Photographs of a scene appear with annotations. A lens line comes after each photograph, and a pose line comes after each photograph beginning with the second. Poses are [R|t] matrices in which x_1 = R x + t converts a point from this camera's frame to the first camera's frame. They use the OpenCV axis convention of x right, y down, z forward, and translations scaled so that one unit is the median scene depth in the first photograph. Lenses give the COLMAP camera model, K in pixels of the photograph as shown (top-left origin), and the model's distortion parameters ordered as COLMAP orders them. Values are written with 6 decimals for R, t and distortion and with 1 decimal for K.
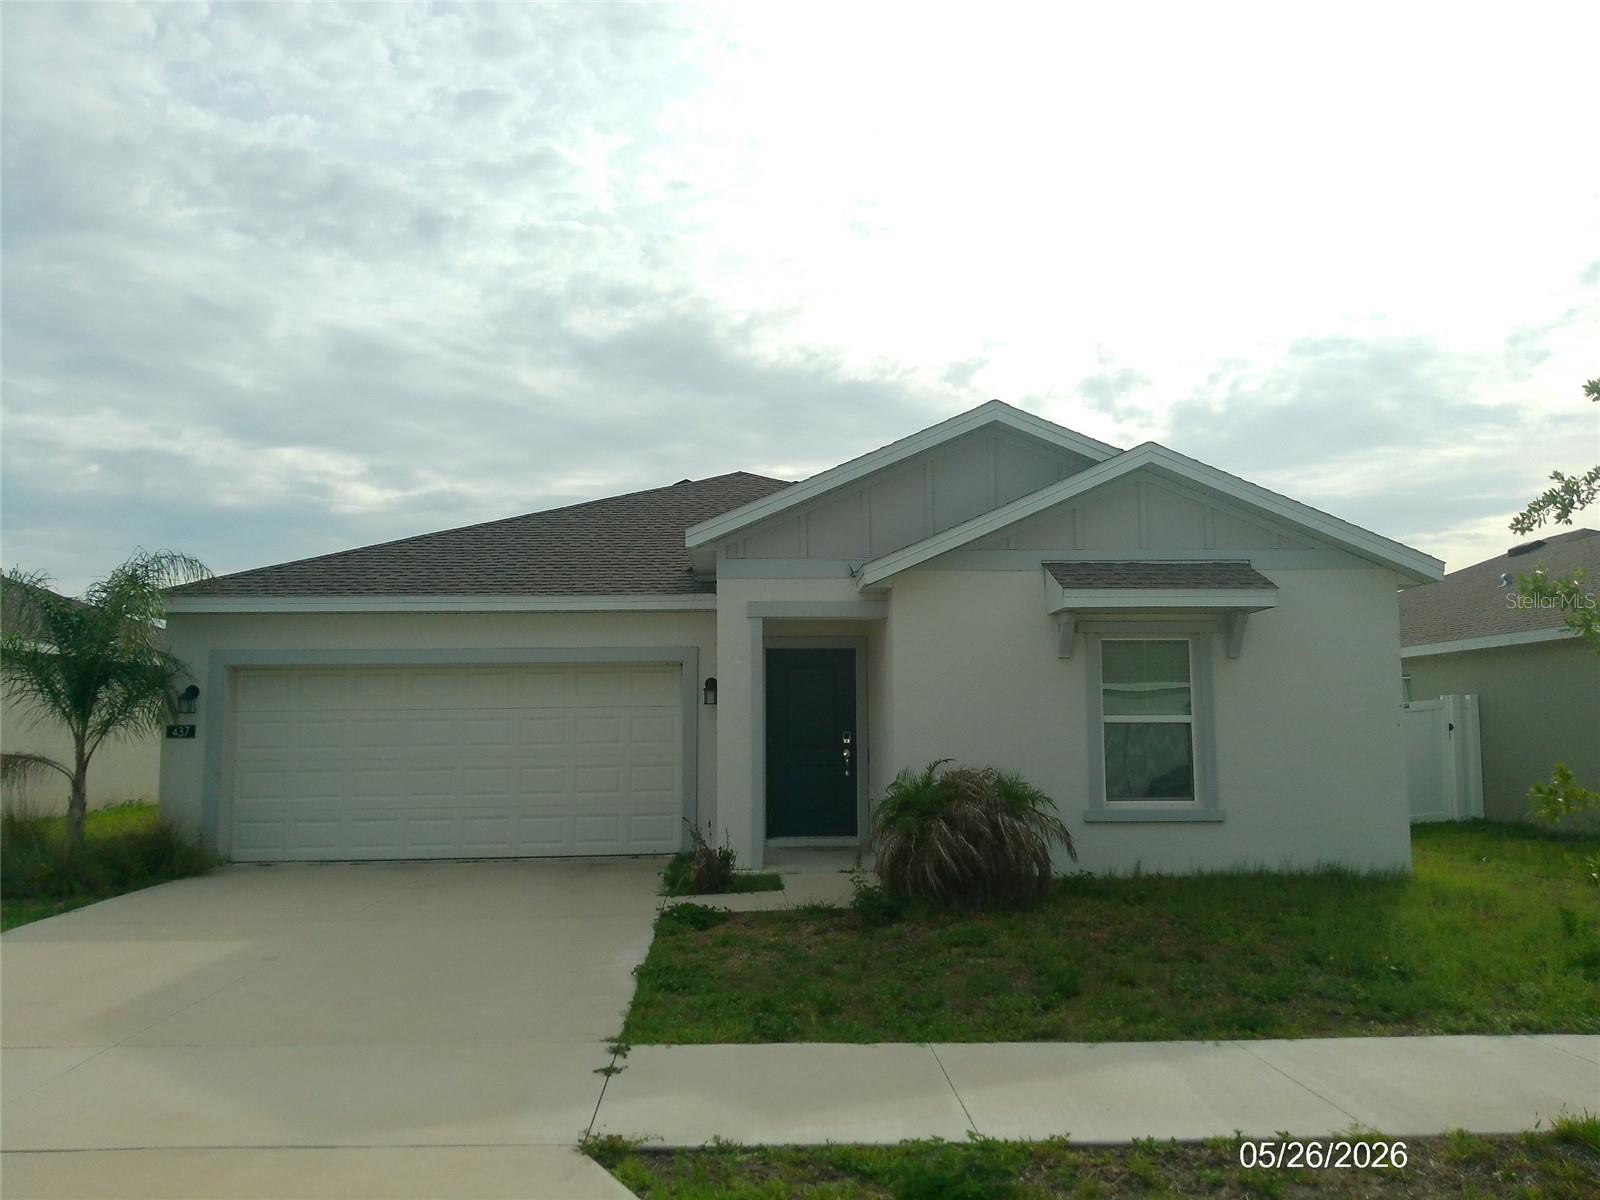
lens RADIAL K [[1321.1, 0, 806.5], [0, 1321.1, 606.7], [0, 0, 1]] dist [0.132603, -0.281593]
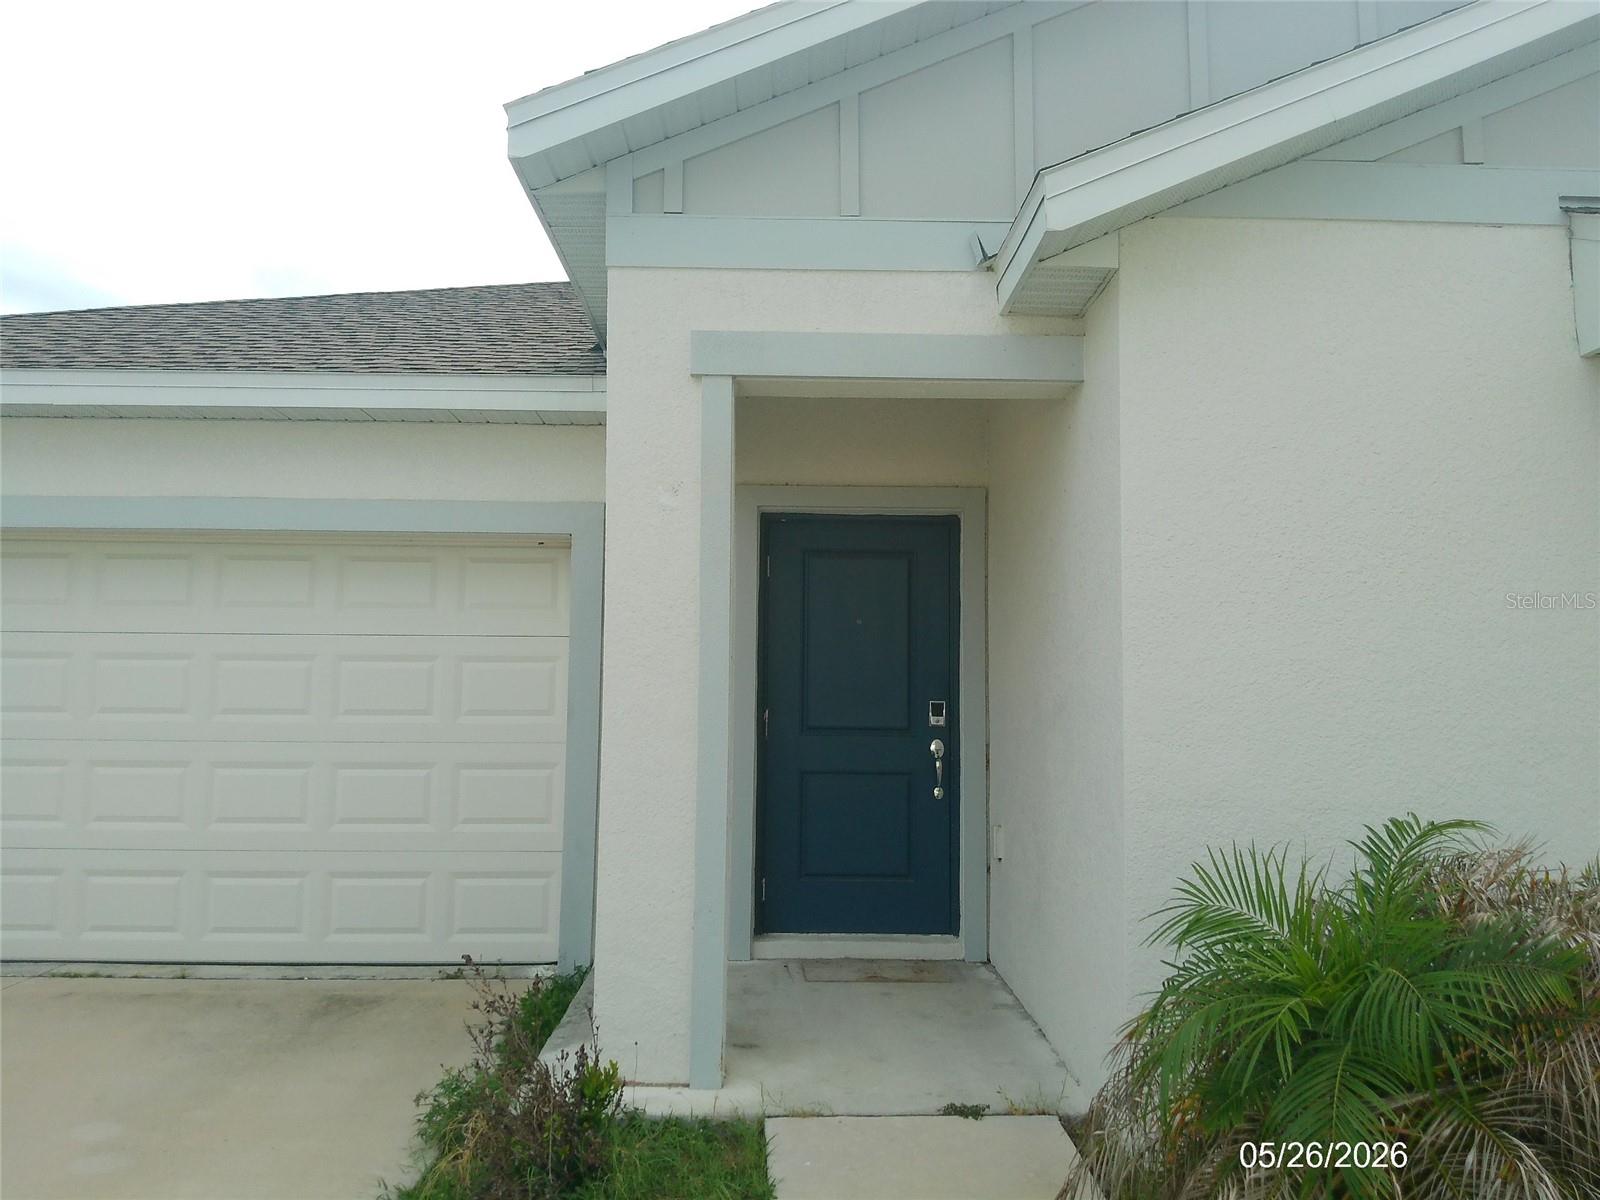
lens RADIAL K [[1321.1, 0, 806.5], [0, 1321.1, 606.7], [0, 0, 1]] dist [0.132603, -0.281593]
pose [[0.999017, 0.017808, -0.040583, 0.002766], [-0.017140, 0.999713, 0.016765, 0.056785], [0.040870, -0.016053, 0.999035, 0.559011]]
